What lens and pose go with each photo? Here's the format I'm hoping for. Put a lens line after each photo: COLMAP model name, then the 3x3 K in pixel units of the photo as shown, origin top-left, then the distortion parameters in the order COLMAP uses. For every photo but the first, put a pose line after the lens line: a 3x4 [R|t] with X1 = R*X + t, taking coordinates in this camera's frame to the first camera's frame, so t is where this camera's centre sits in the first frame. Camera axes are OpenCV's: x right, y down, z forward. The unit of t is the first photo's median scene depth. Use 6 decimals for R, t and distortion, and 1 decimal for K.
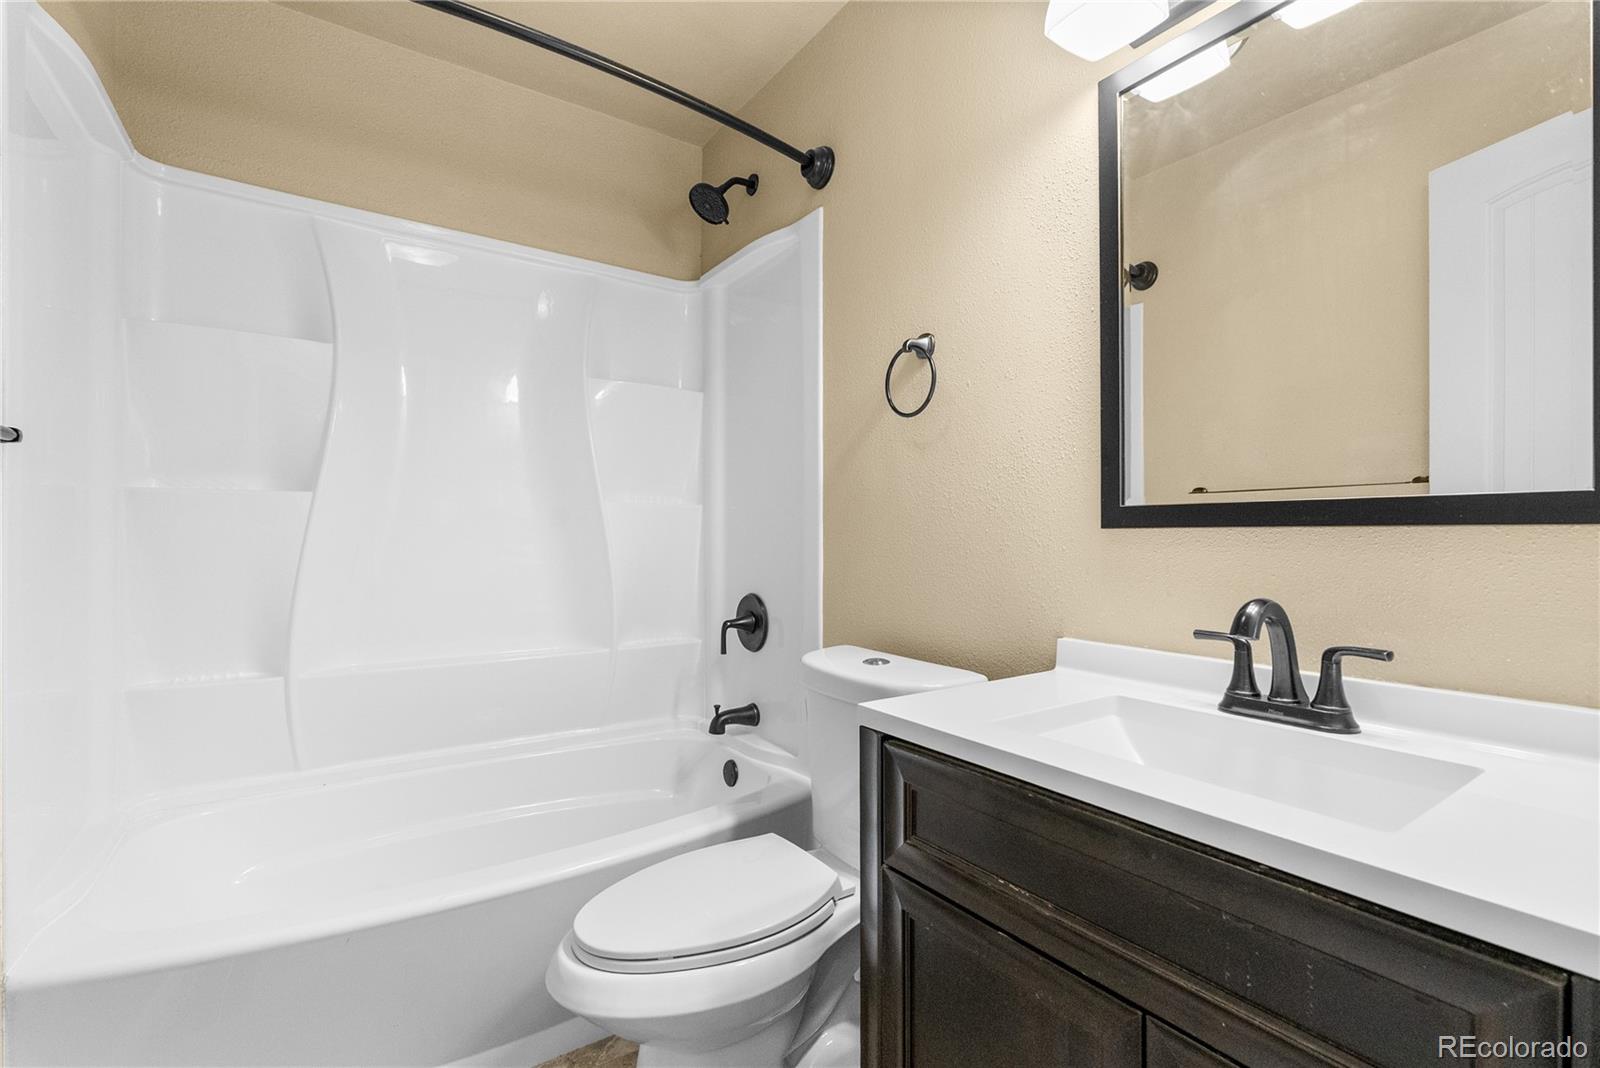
lens RADIAL K [[715.5, 0, 805.9], [0, 715.5, 525.9], [0, 0, 1]] dist [-0.009362, 0.001093]
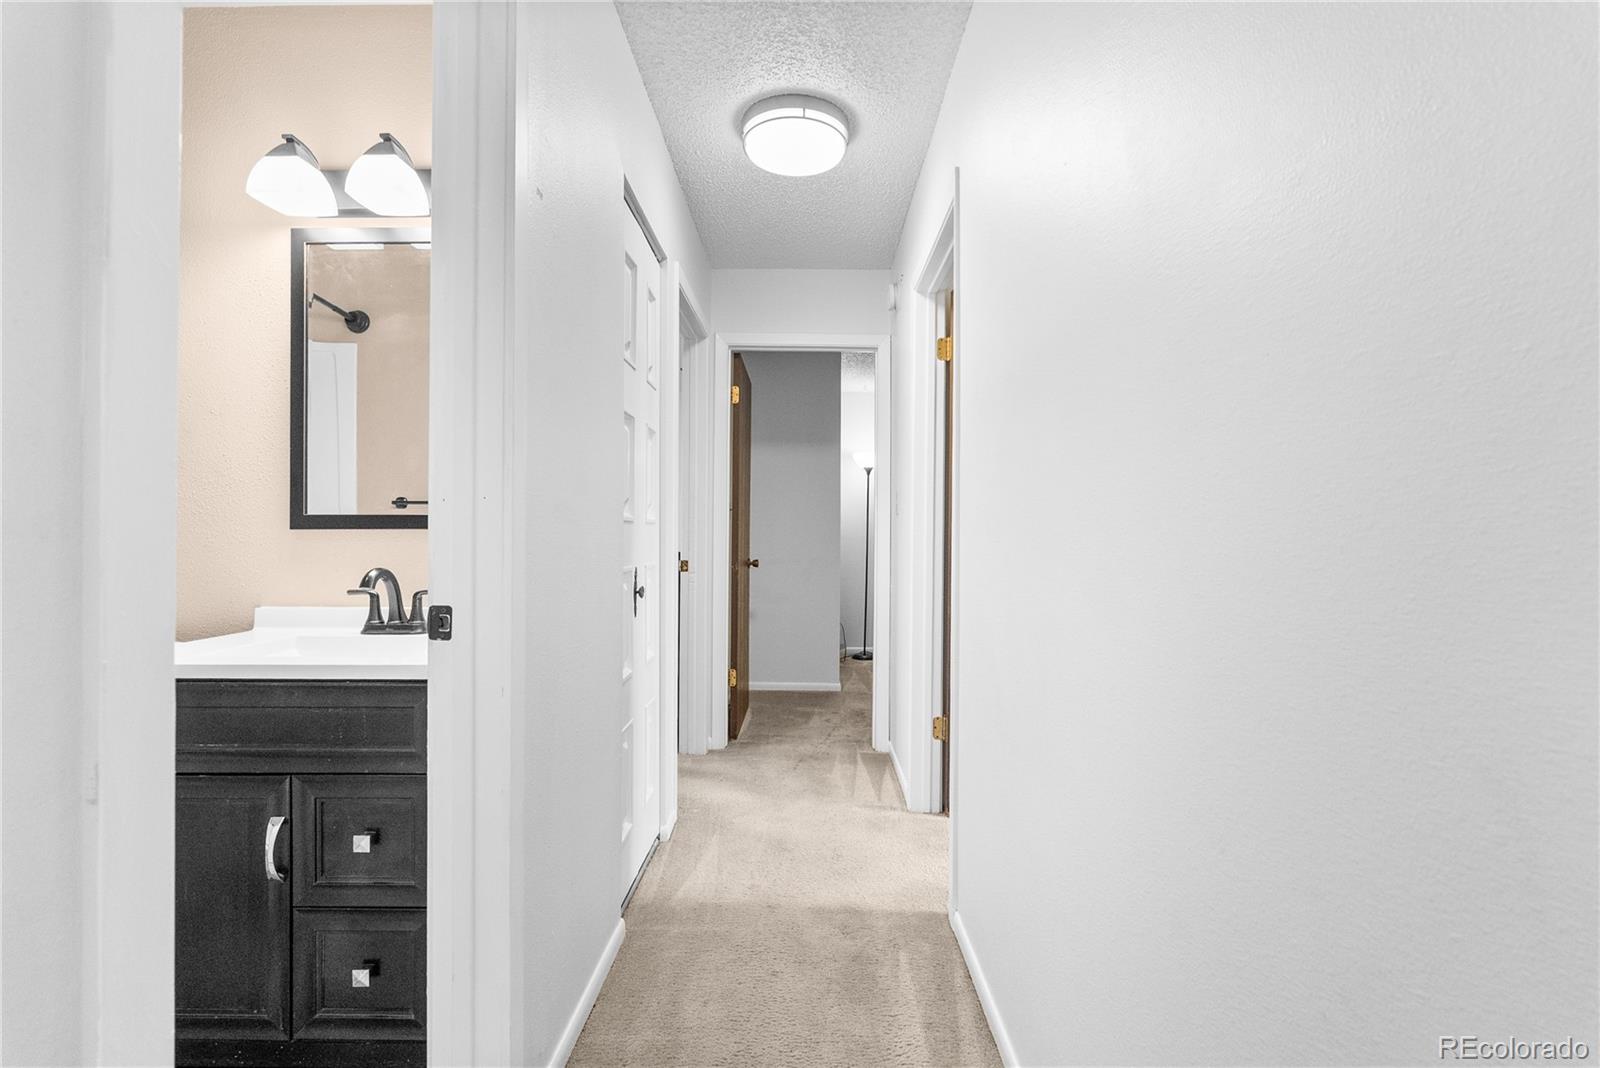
lens RADIAL K [[715.5, 0, 810.5], [0, 715.5, 520.0], [0, 0, 1]] dist [-0.009362, 0.001093]
pose [[0.570564, 0.007319, 0.821220, -0.225477], [-0.002626, 0.999971, -0.007087, -0.010788], [-0.821249, 0.001887, 0.570567, -0.896428]]
